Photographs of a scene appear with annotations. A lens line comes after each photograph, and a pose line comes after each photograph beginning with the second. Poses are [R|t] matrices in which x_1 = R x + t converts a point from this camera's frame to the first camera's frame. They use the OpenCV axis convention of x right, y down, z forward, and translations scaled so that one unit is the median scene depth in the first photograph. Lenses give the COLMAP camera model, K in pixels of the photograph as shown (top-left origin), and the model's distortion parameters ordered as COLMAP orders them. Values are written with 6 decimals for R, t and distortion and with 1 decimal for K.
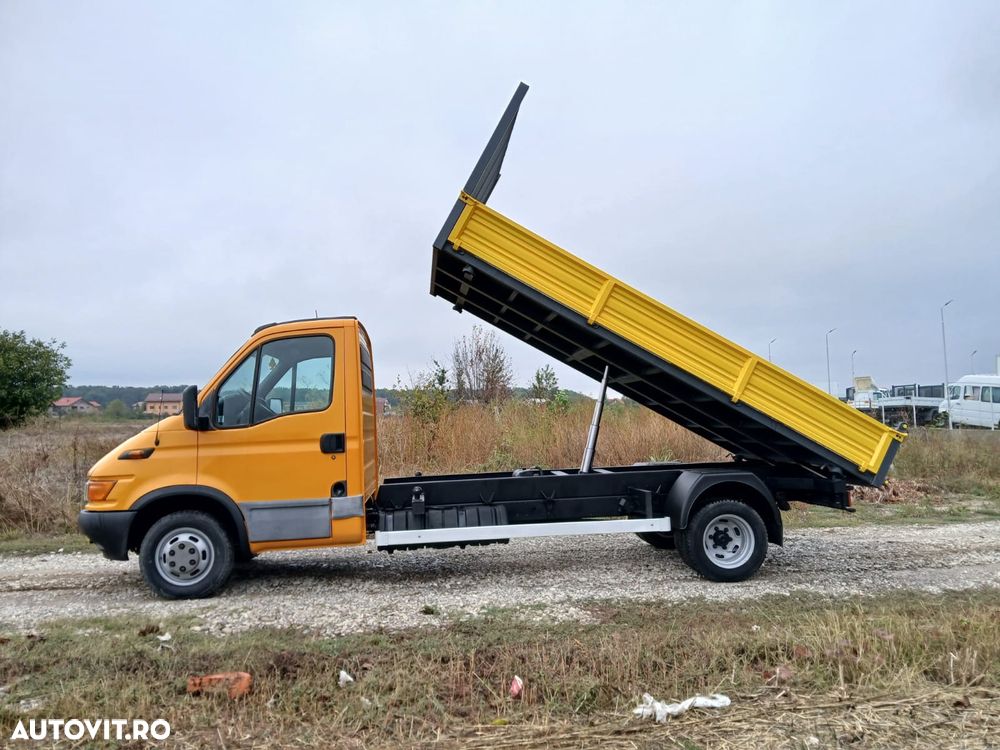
lens RADIAL K [[761.6, 0, 501.3], [0, 761.6, 374.0], [0, 0, 1]] dist [0.100004, -0.205166]
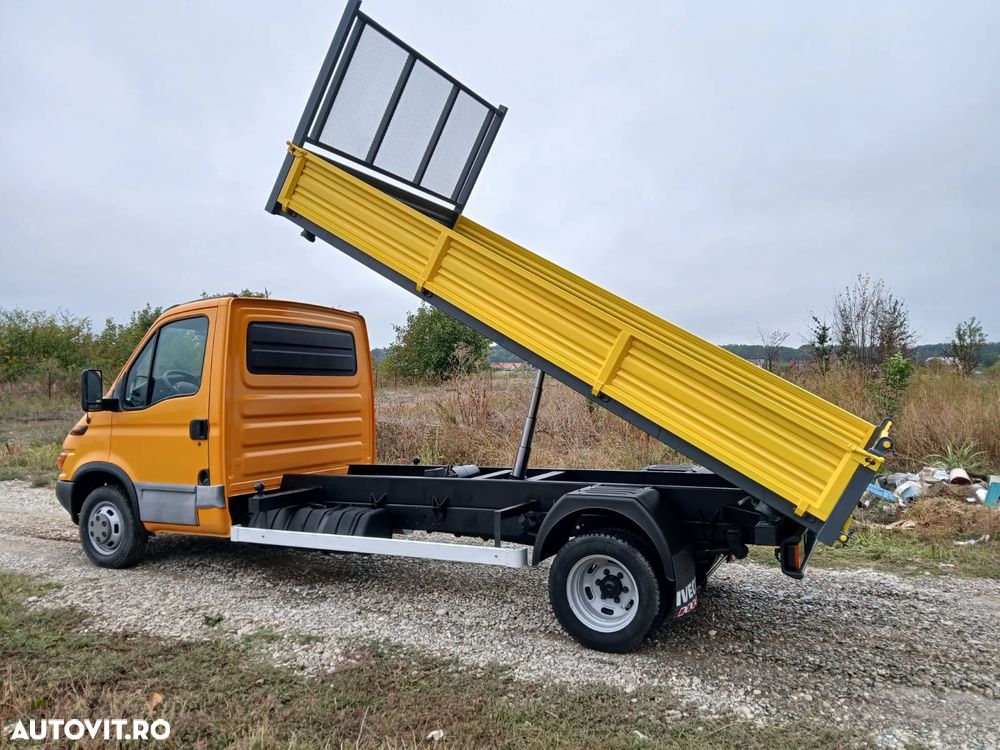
lens RADIAL K [[763.2, 0, 503.0], [0, 763.2, 373.3], [0, 0, 1]] dist [0.084916, -0.173795]
pose [[0.845796, 0.007804, -0.533450, 0.618629], [0.020914, 0.998639, 0.047769, -0.017929], [0.533097, -0.051560, 0.844482, 0.391445]]
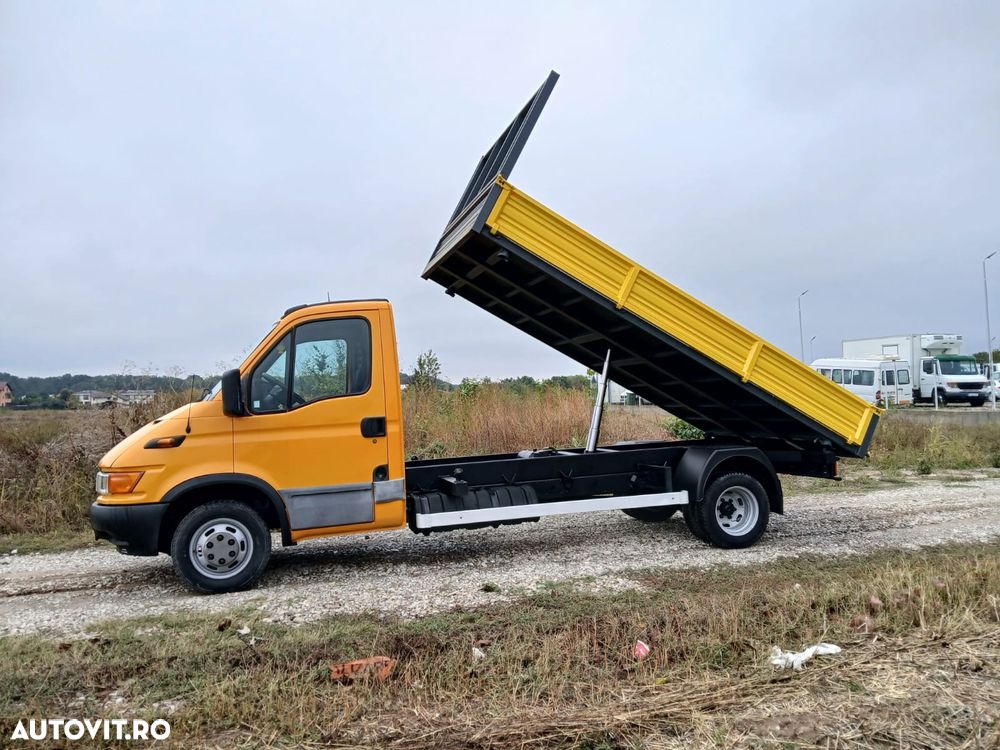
lens RADIAL K [[761.6, 0, 501.3], [0, 761.6, 374.0], [0, 0, 1]] dist [0.100004, -0.205166]
pose [[0.982990, -0.006298, 0.183552, -0.239065], [0.002841, 0.999814, 0.019092, 0.003432], [-0.183638, -0.018245, 0.982825, 0.001128]]
